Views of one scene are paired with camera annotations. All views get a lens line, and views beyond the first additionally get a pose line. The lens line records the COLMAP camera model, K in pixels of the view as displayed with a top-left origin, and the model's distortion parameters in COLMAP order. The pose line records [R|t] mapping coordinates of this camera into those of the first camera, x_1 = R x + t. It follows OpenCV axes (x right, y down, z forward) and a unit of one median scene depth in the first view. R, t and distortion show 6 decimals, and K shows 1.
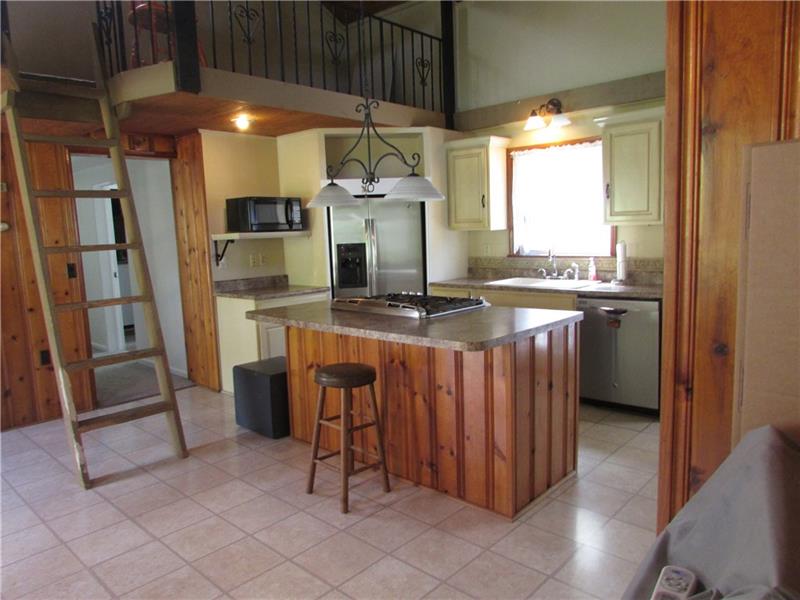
lens RADIAL K [[565.0, 0, 400.6], [0, 565.0, 299.0], [0, 0, 1]] dist [-0.037646, 0.018714]
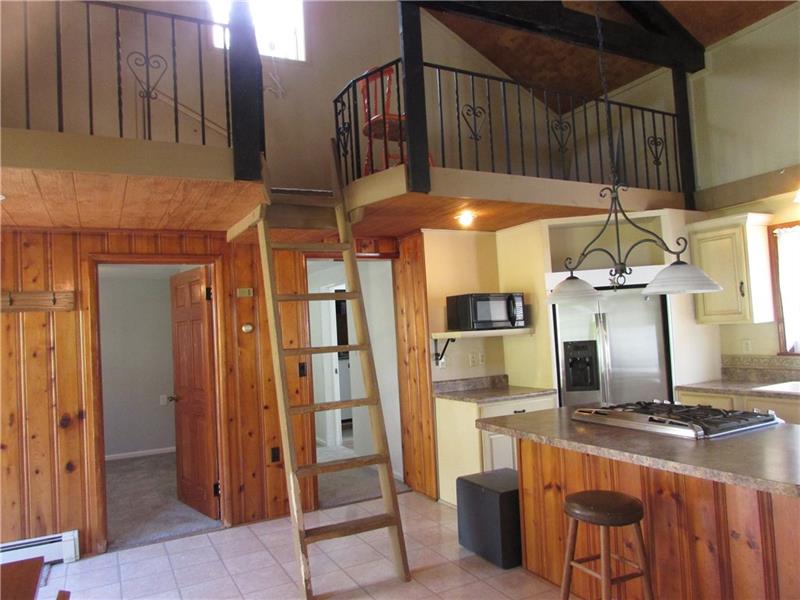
lens RADIAL K [[565.0, 0, 404.2], [0, 565.0, 300.7], [0, 0, 1]] dist [-0.037646, 0.018714]
pose [[0.943216, -0.031175, -0.330713, -0.065015], [-0.021580, 0.987733, -0.154656, -0.020442], [0.331477, 0.153011, 0.930973, 0.074548]]
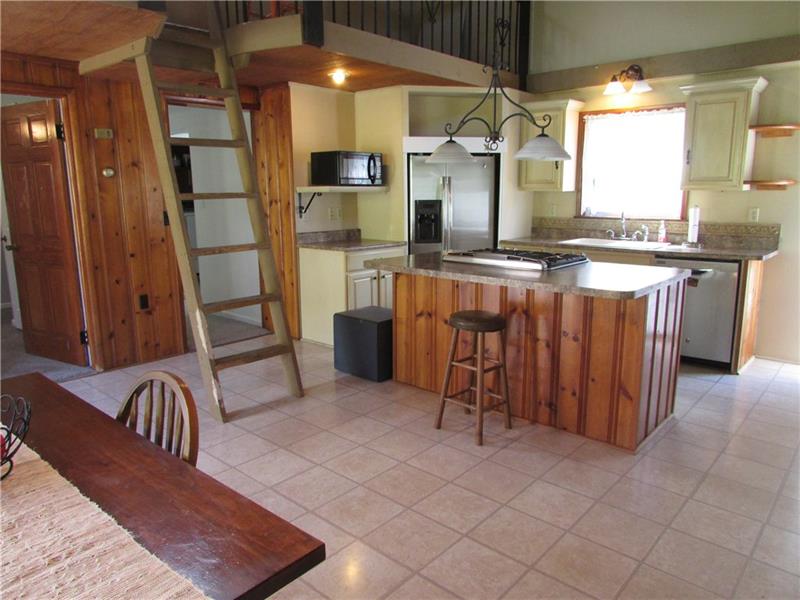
lens RADIAL K [[565.0, 0, 402.4], [0, 565.0, 297.9], [0, 0, 1]] dist [-0.037646, 0.018714]
pose [[0.999373, 0.025583, 0.024474, -0.191403], [-0.027168, 0.997395, 0.066816, 0.015743], [-0.022701, -0.067439, 0.997465, -0.051804]]
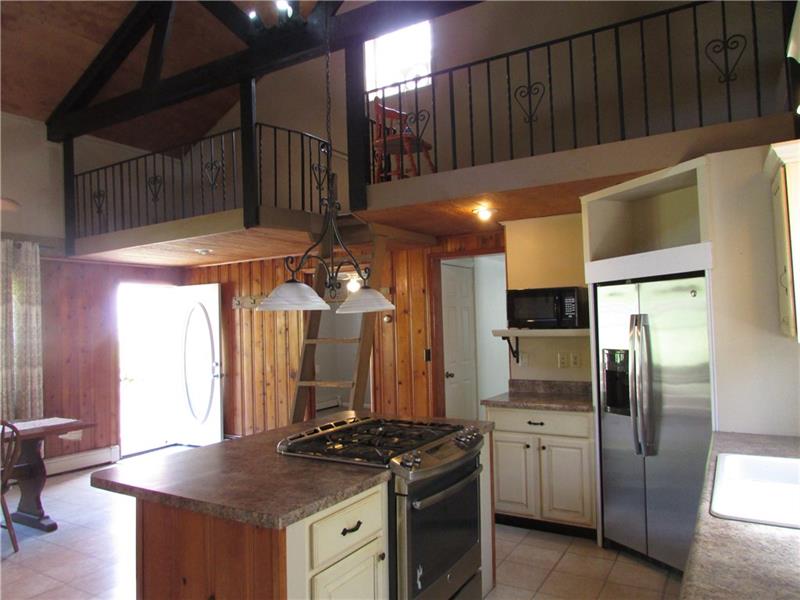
lens RADIAL K [[565.0, 0, 403.4], [0, 565.0, 303.3], [0, 0, 1]] dist [-0.037646, 0.018714]
pose [[0.213479, -0.003615, -0.976941, 0.646035], [-0.104610, 0.994159, -0.026538, -0.133572], [0.971331, 0.107863, 0.211854, 0.725679]]
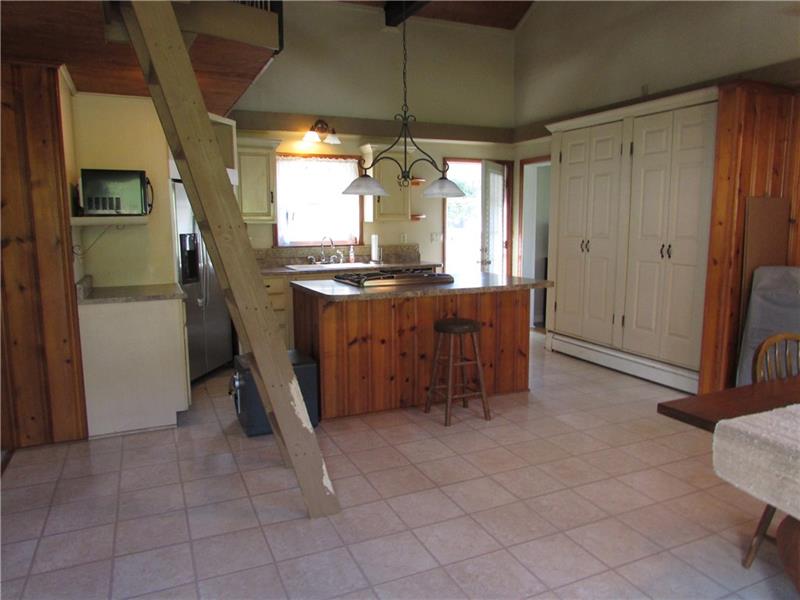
lens RADIAL K [[565.0, 0, 398.3], [0, 565.0, 291.7], [0, 0, 1]] dist [-0.037646, 0.018714]
pose [[0.396150, -0.079821, 0.914710, -0.961173], [0.106785, 0.993459, 0.040445, -0.008656], [-0.911955, 0.081655, 0.402082, 0.418189]]
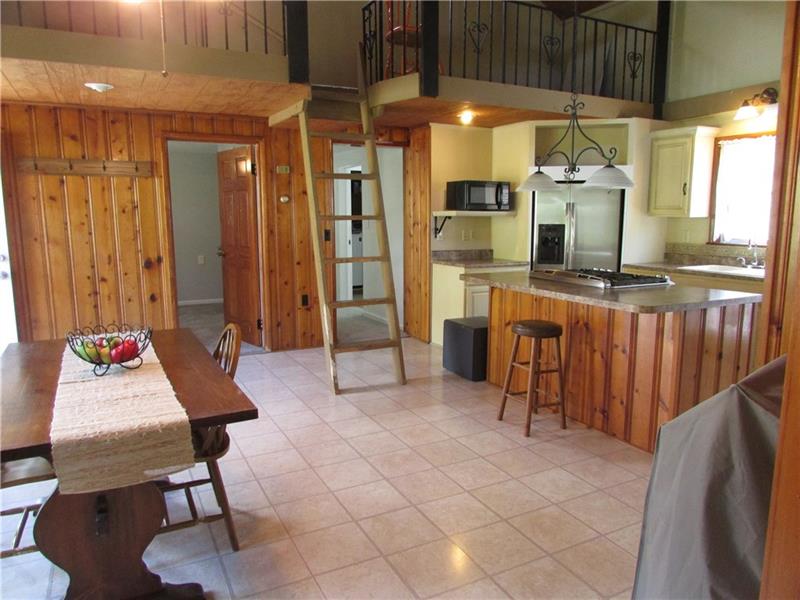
lens RADIAL K [[565.0, 0, 405.3], [0, 565.0, 299.7], [0, 0, 1]] dist [-0.037646, 0.018714]
pose [[0.940896, 0.085870, -0.327629, 0.021038], [-0.074979, 0.996135, 0.045754, 0.026178], [0.330291, -0.018484, 0.943698, -0.182984]]
